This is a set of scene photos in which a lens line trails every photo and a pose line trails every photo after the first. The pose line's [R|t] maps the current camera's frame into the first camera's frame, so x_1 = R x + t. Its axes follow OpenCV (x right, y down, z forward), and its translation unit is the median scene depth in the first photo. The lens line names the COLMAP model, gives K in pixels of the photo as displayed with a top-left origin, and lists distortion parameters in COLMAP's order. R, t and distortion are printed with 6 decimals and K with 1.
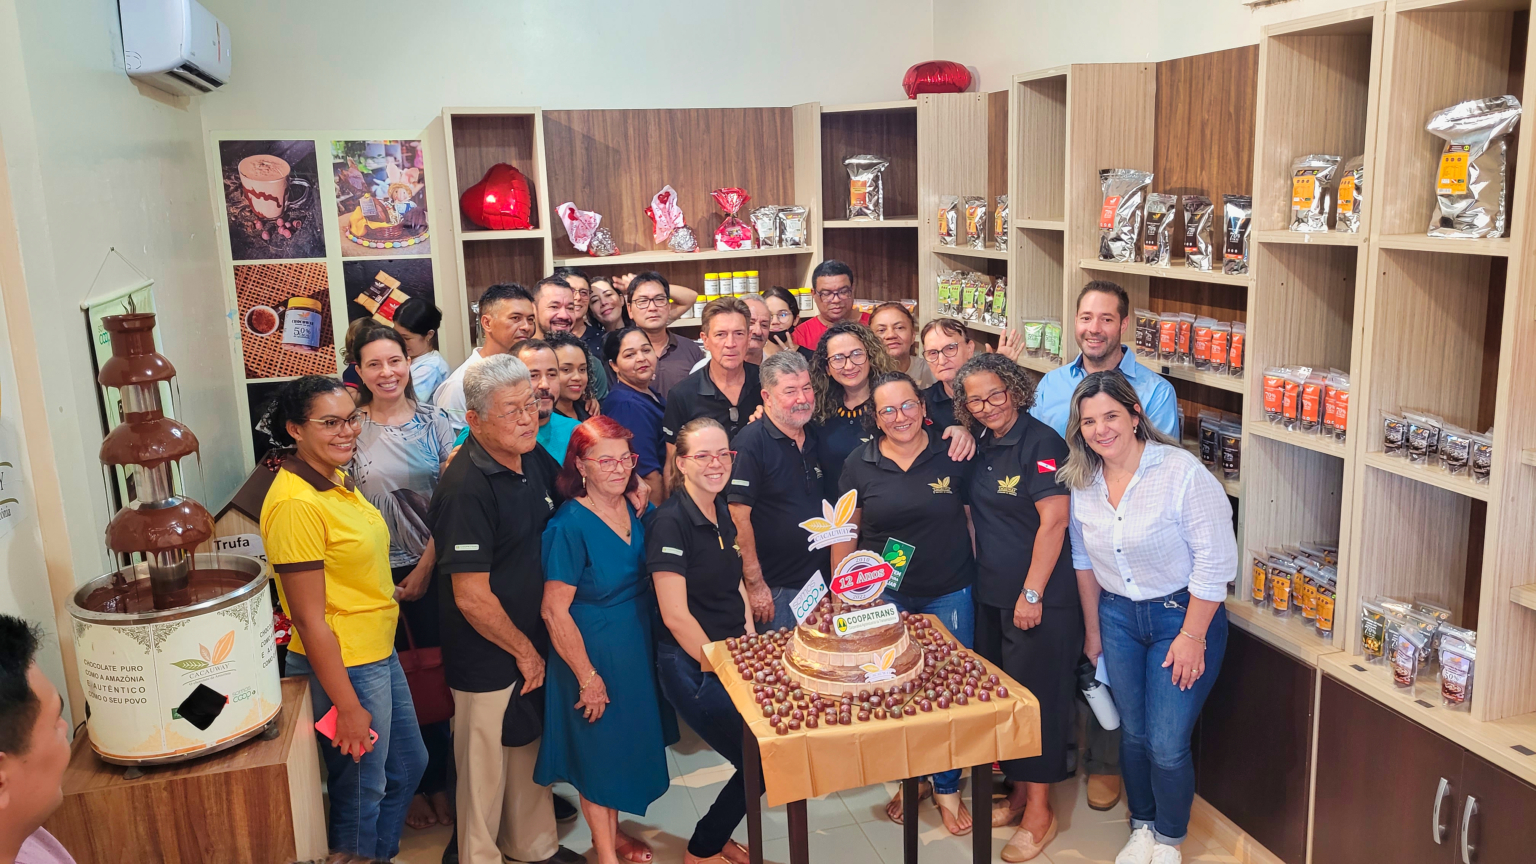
lens RADIAL K [[1188.9, 0, 768.0], [0, 1188.9, 432.0], [0, 0, 1]] dist [0.042058, -0.044764]
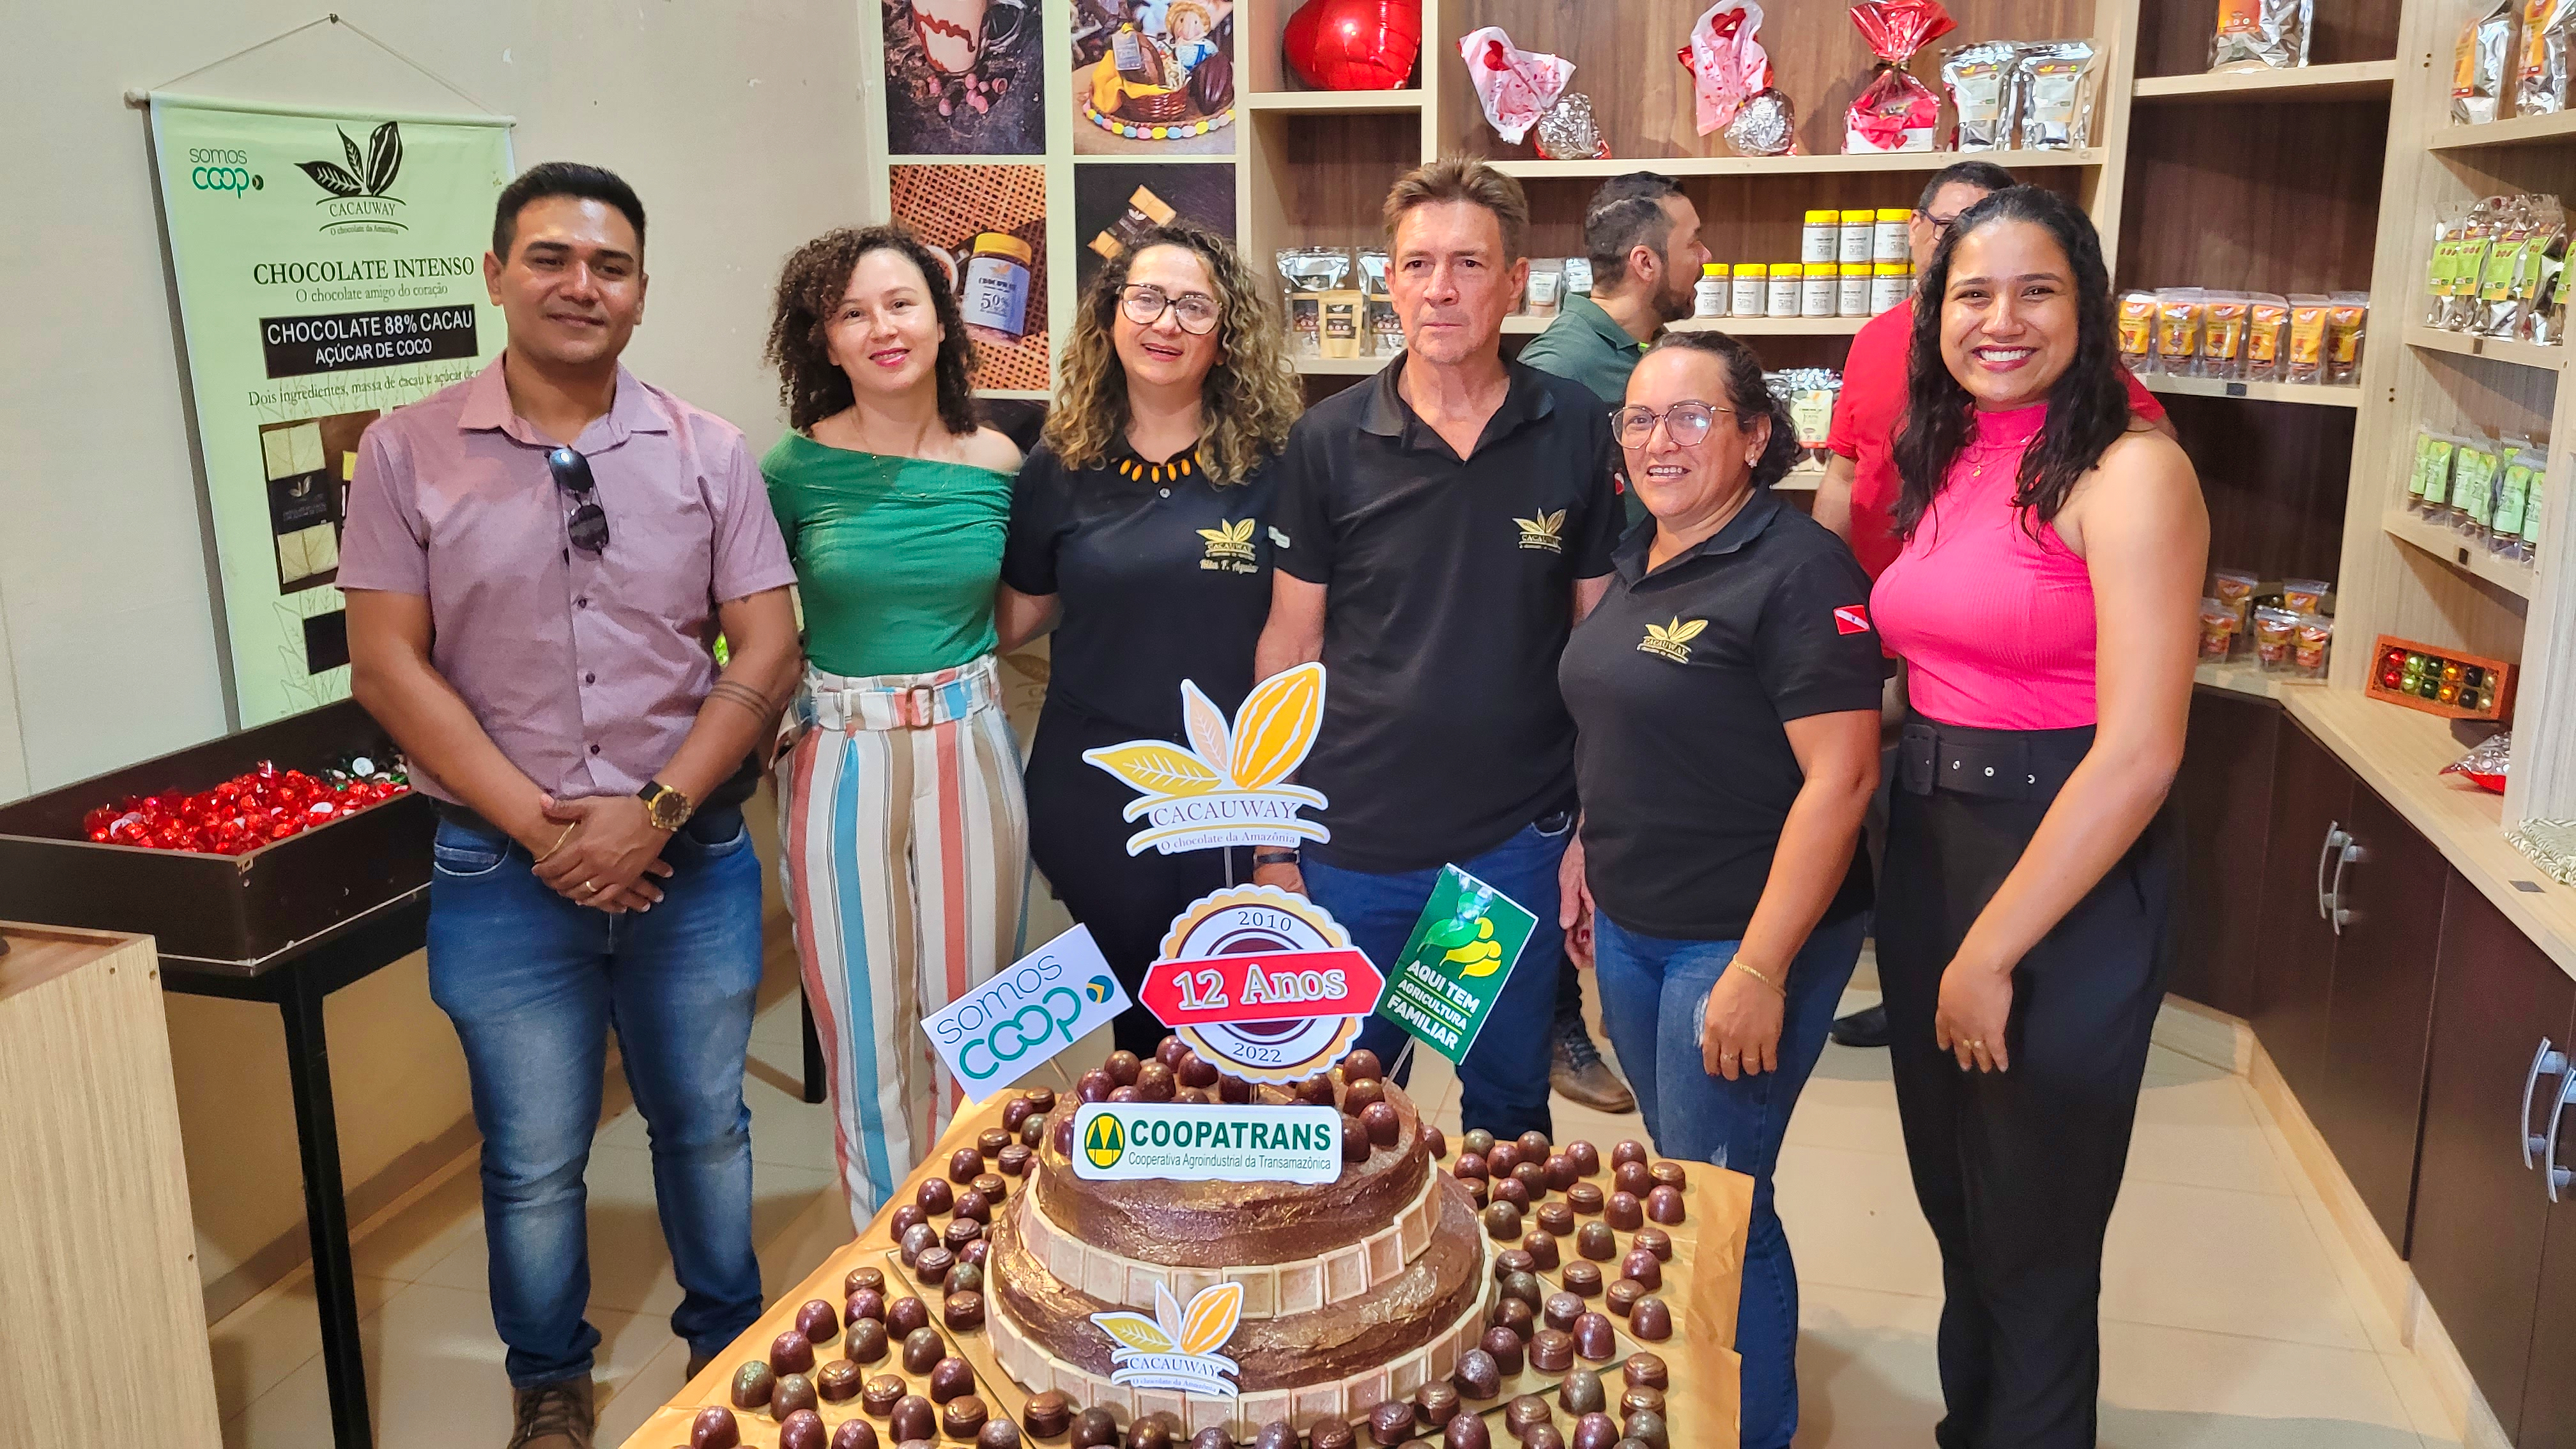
lens RADIAL K [[1975.5, 0, 1272.5], [0, 1975.5, 704.8], [0, 0, 1]] dist [0.038372, -0.048899]
pose [[0.863209, 0.144537, -0.483714, 0.150495], [-0.128415, 0.989488, 0.066503, 0.015429], [0.488241, 0.004710, 0.872696, 0.319415]]
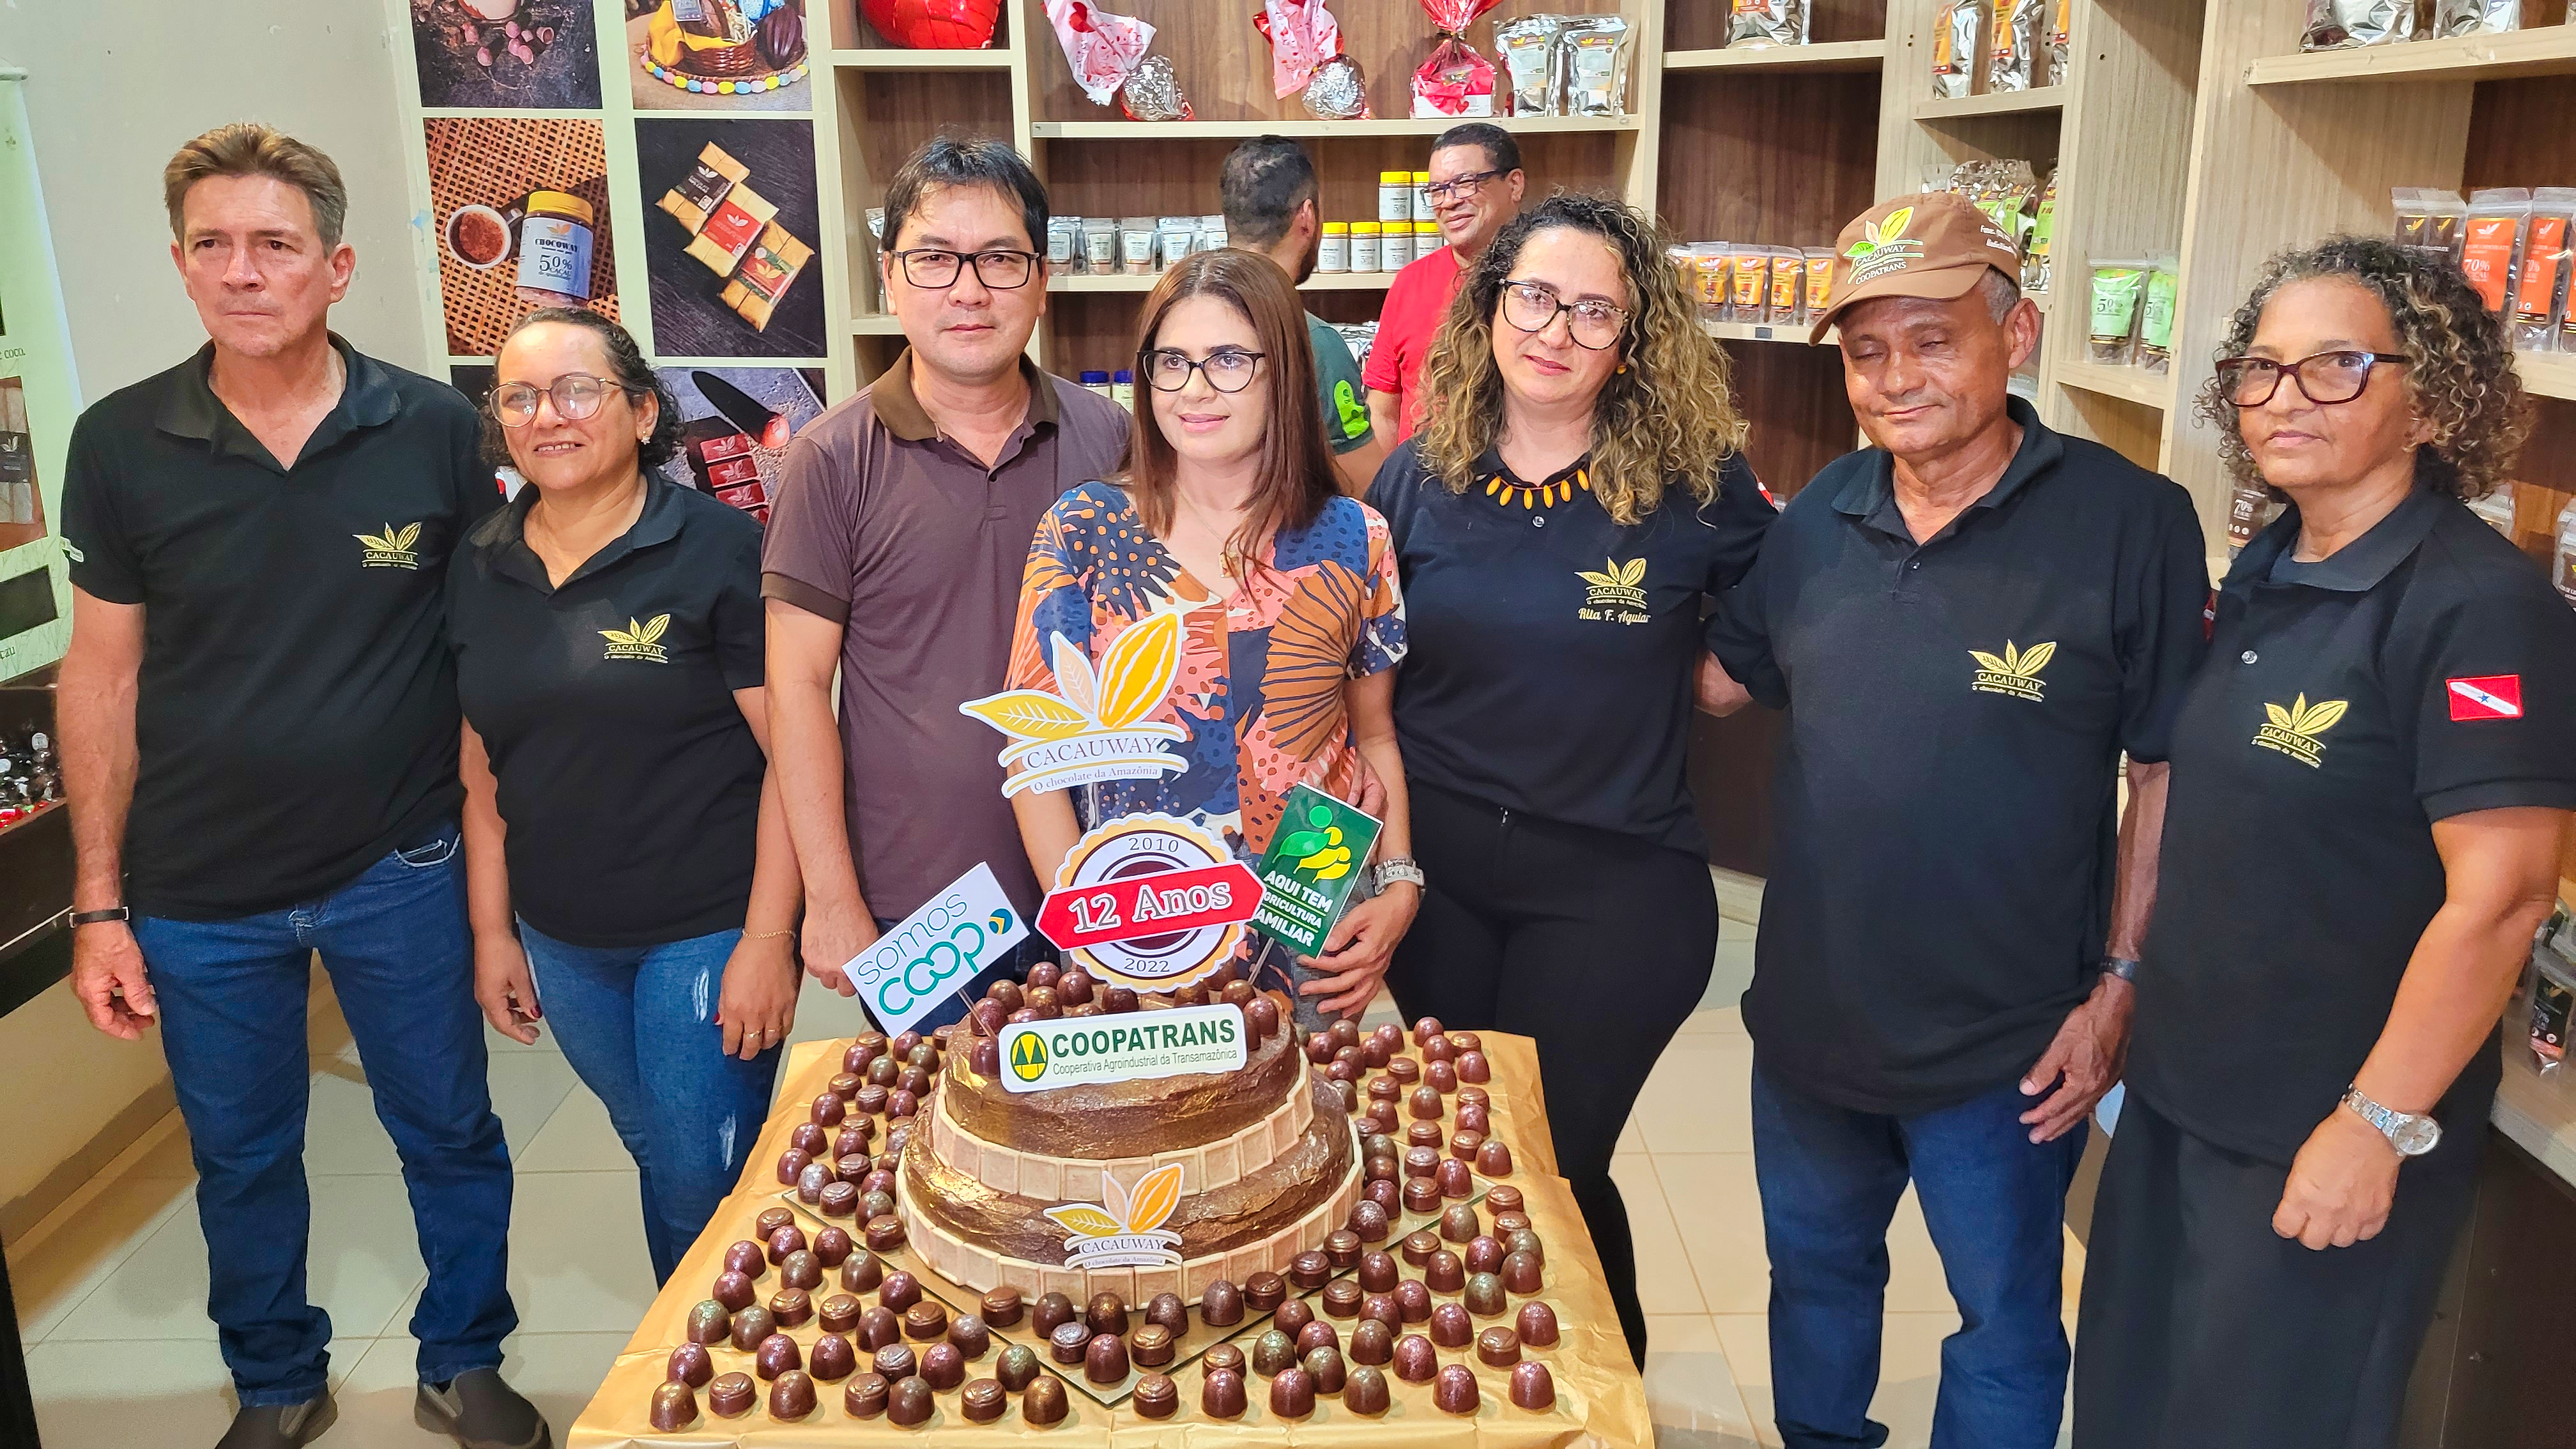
lens RADIAL K [[1993.9, 0, 1288.0], [0, 1993.9, 724.5], [0, 0, 1]] dist [0.042058, -0.044764]
pose [[0.964165, 0.094738, -0.247812, 0.120634], [-0.079298, 0.994277, 0.071585, 0.020666], [0.253176, -0.049368, 0.966160, 0.276892]]
